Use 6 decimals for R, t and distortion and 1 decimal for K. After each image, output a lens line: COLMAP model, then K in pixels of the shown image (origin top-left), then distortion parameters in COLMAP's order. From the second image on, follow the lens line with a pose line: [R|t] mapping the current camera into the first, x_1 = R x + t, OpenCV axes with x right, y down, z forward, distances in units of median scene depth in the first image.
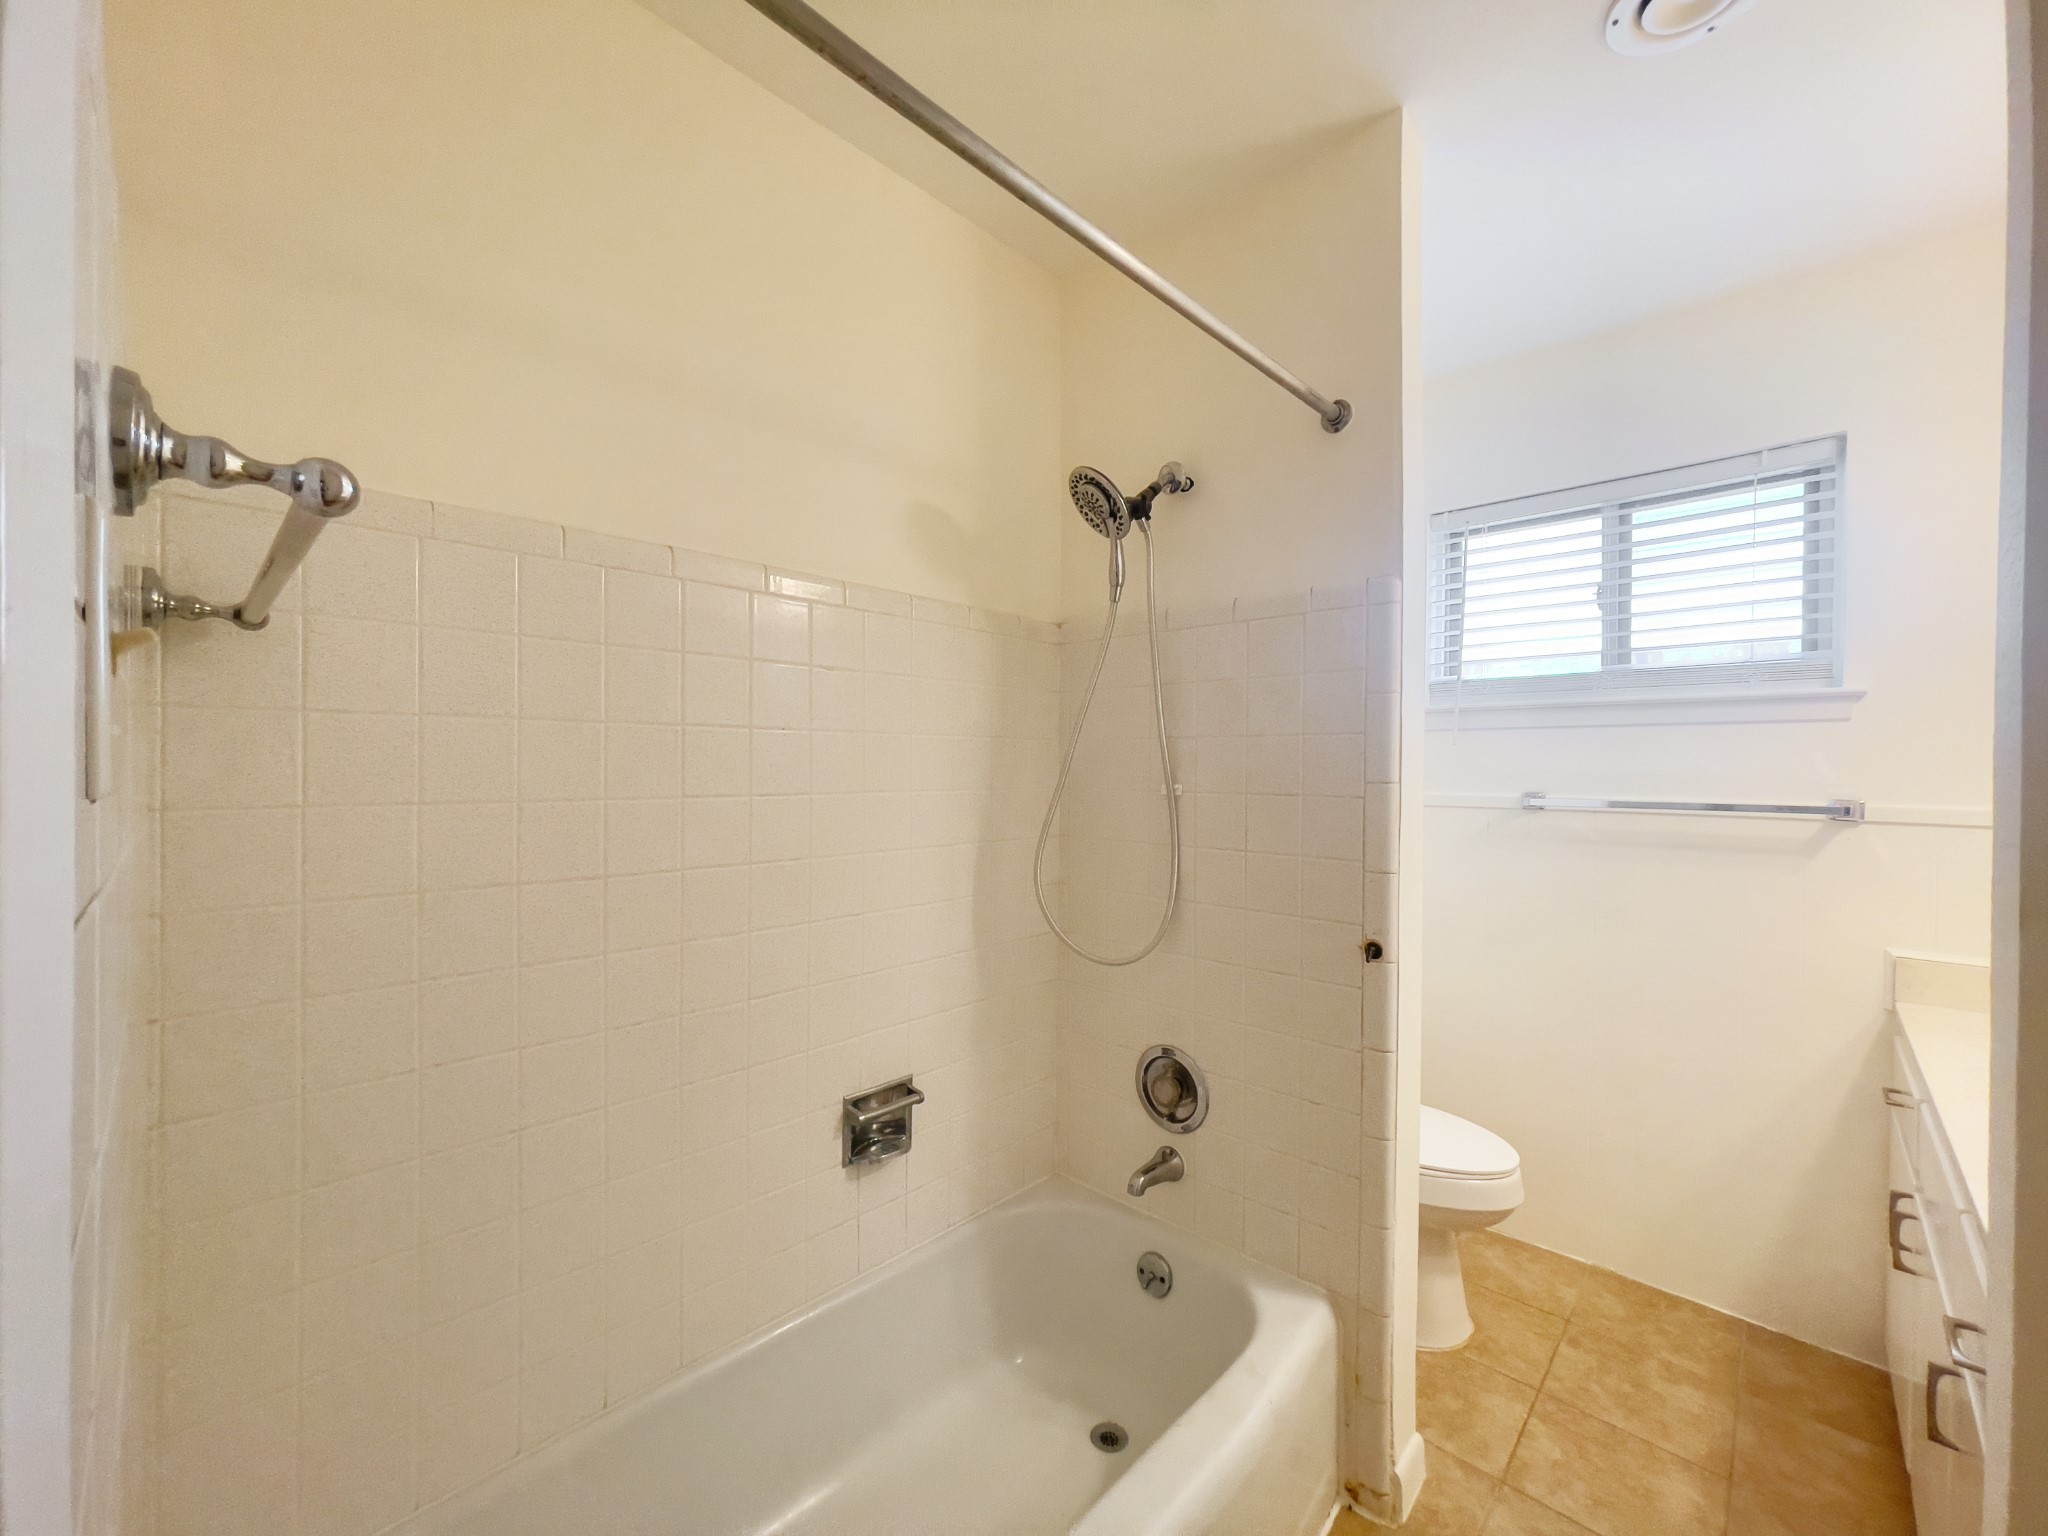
lens RADIAL K [[834.0, 0, 1024.0], [0, 834.0, 768.0], [0, 0, 1]] dist [0.001666, 0.000720]
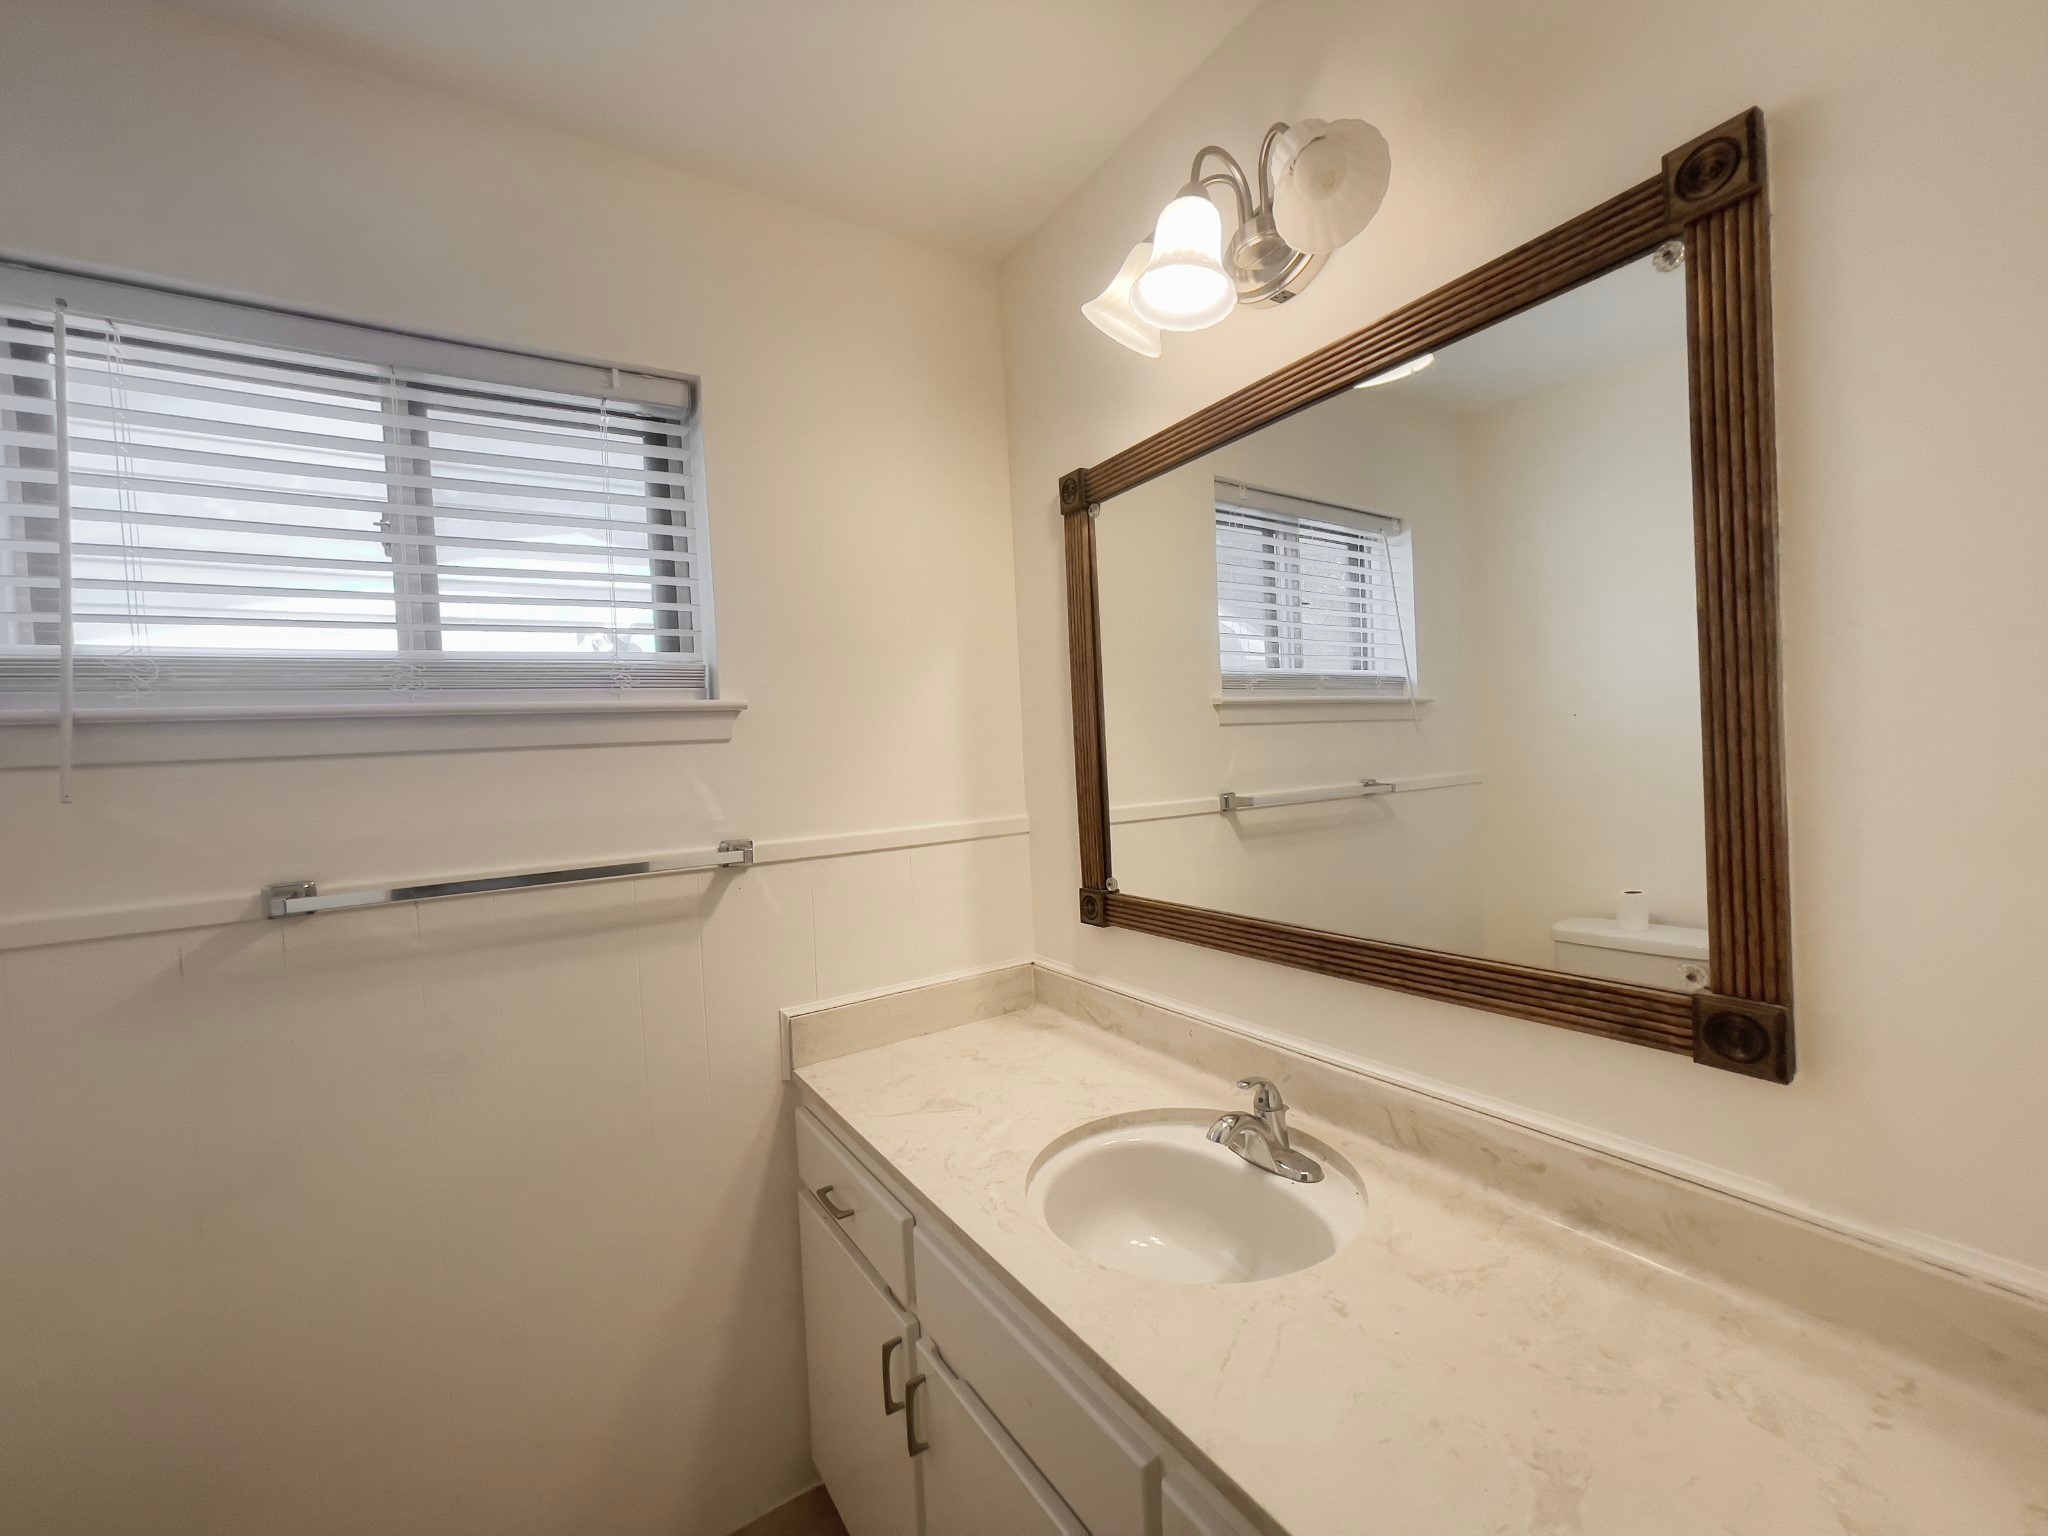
lens RADIAL K [[834.0, 0, 1024.0], [0, 834.0, 768.0], [0, 0, 1]] dist [0.001666, 0.000720]
pose [[0.236990, -0.036765, 0.970816, 0.250372], [0.059893, 0.997936, 0.023172, -0.028891], [-0.969664, 0.052654, 0.238702, 0.489014]]
